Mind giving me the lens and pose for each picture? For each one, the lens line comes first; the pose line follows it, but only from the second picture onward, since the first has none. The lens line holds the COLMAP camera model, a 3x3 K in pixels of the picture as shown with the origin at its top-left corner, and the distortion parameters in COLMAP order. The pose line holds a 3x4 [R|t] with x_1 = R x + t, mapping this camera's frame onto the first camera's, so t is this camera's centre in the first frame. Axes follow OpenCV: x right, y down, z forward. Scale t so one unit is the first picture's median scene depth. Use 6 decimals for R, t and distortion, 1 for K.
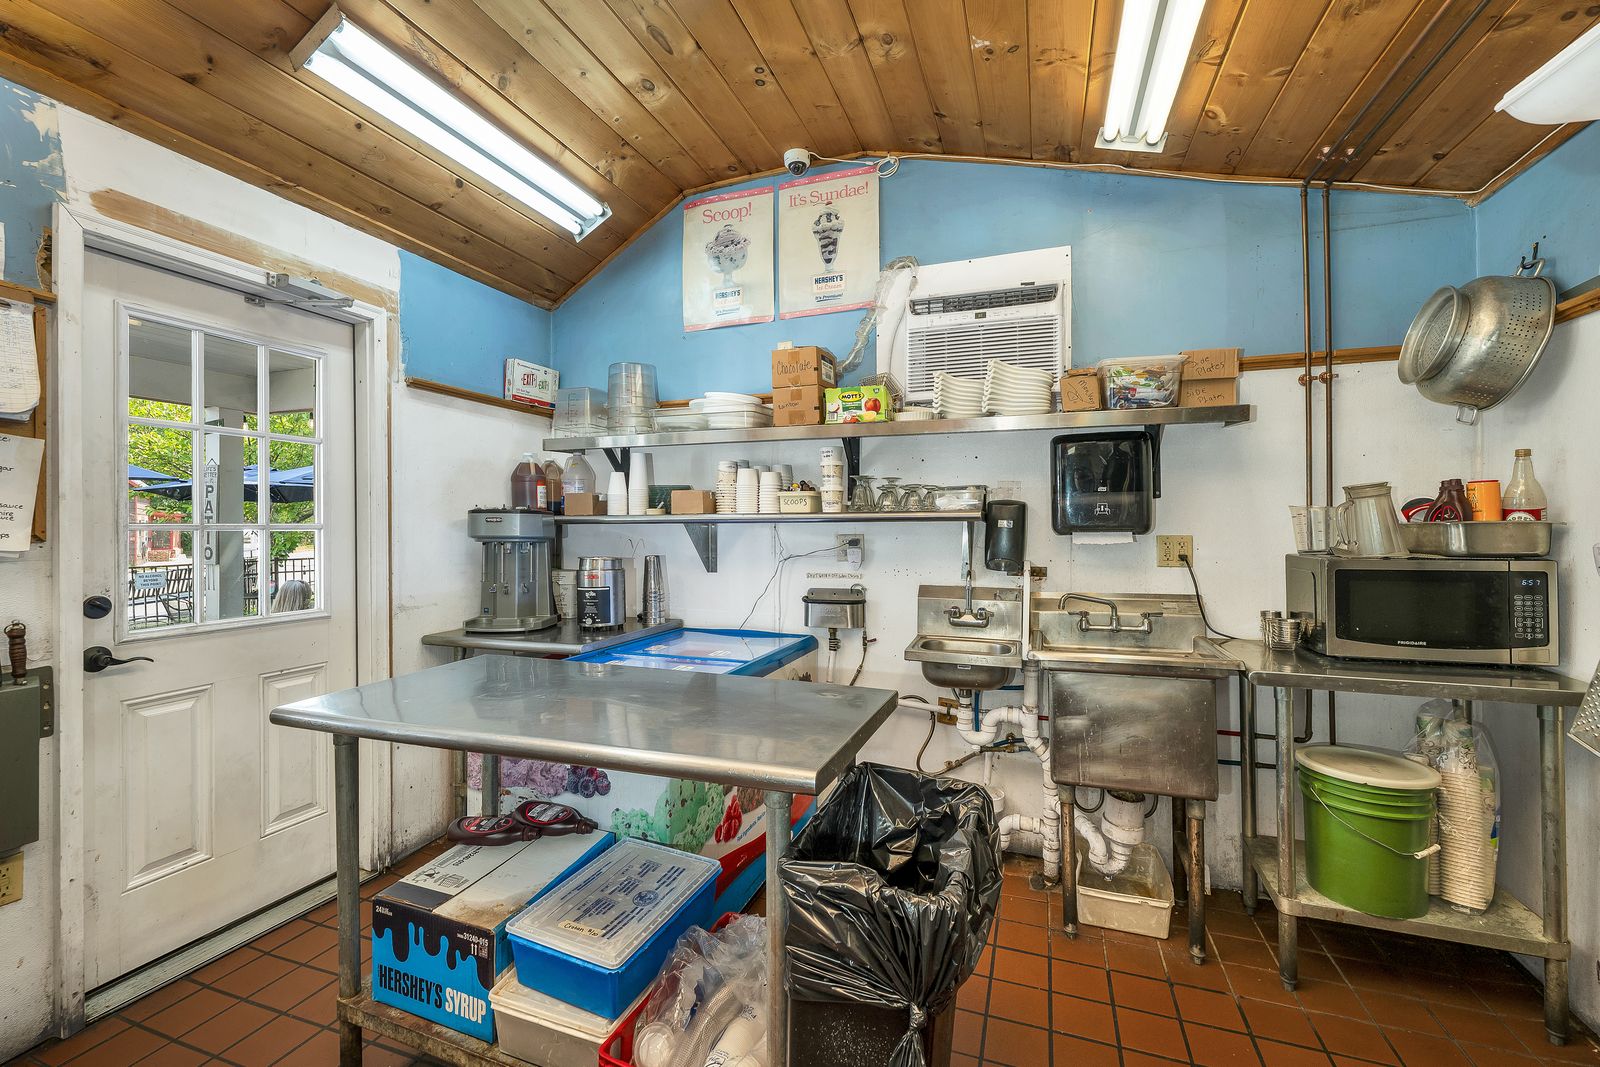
lens RADIAL K [[688.2, 0, 775.3], [0, 688.2, 522.9], [0, 0, 1]] dist [-0.000895, 0.000313]
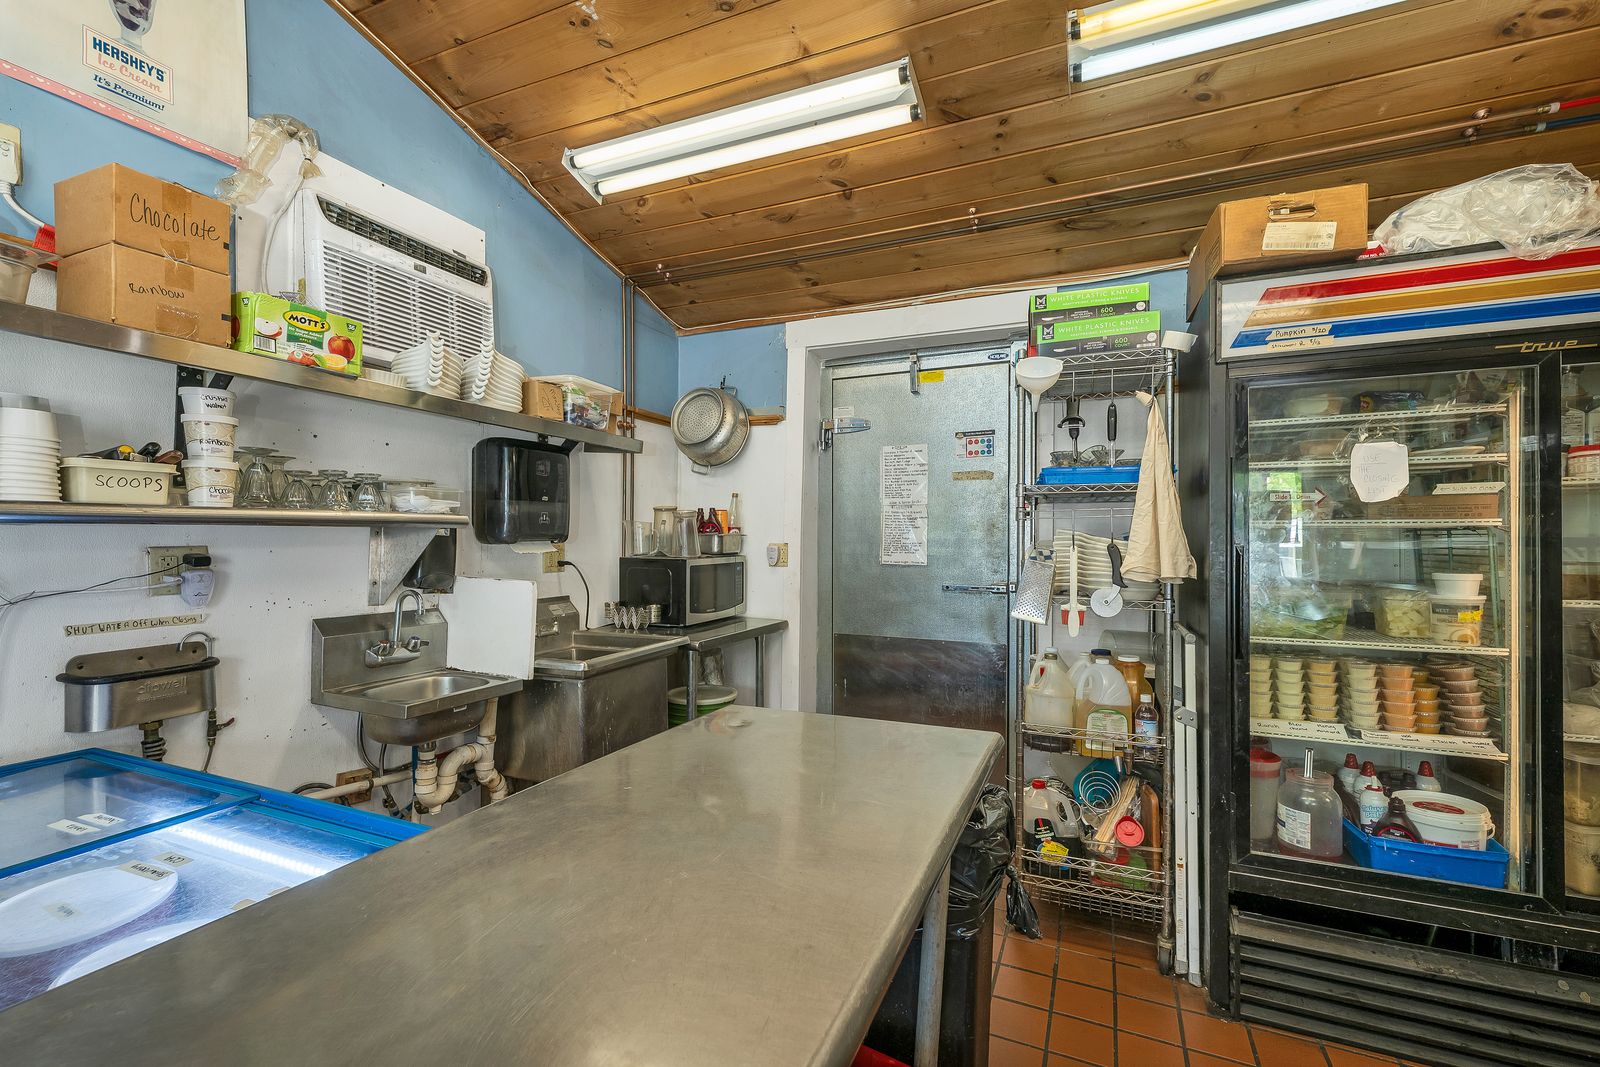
lens RADIAL K [[688.2, 0, 805.4], [0, 688.2, 539.8], [0, 0, 1]] dist [-0.000895, 0.000313]
pose [[0.049888, -0.002715, 0.998751, -0.460343], [-0.012122, 0.999921, 0.003324, 0.003506], [-0.998681, -0.012273, 0.049851, 0.499198]]
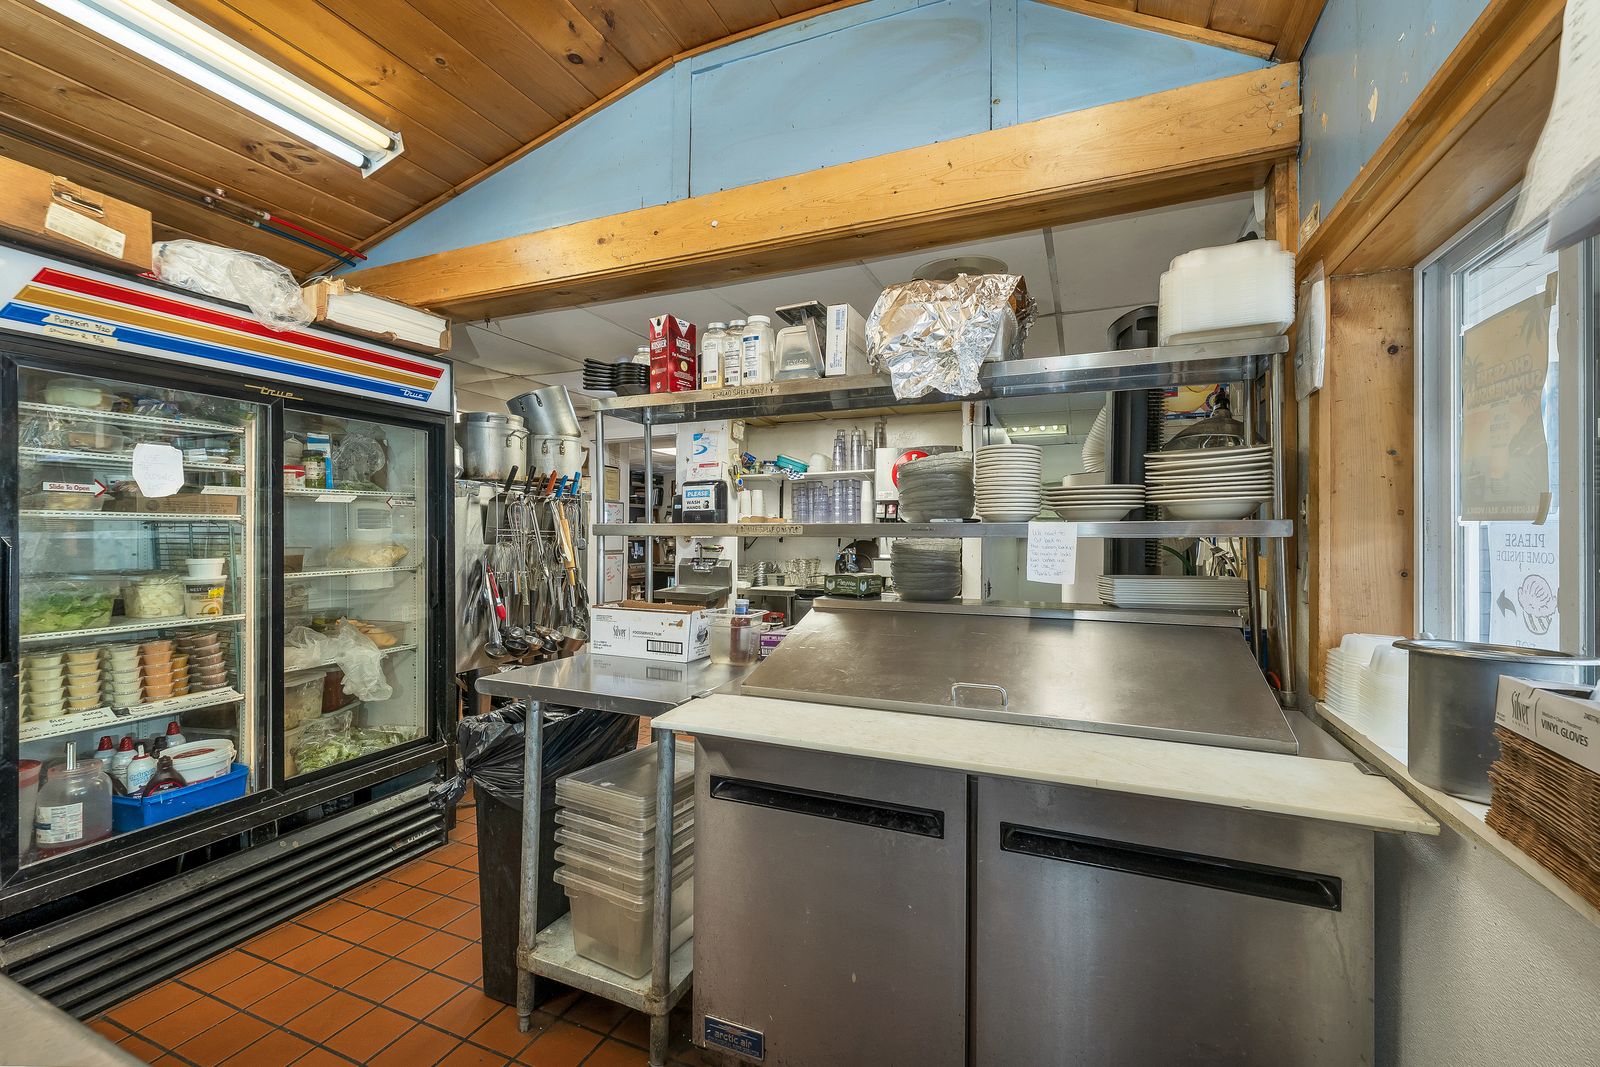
lens RADIAL K [[688.2, 0, 798.2], [0, 688.2, 532.7], [0, 0, 1]] dist [-0.000895, 0.000313]
pose [[-0.999901, -0.006629, 0.012443, -0.478114], [-0.006768, 0.999914, -0.011194, 0.004346], [-0.012367, -0.011277, -0.999860, 0.712847]]
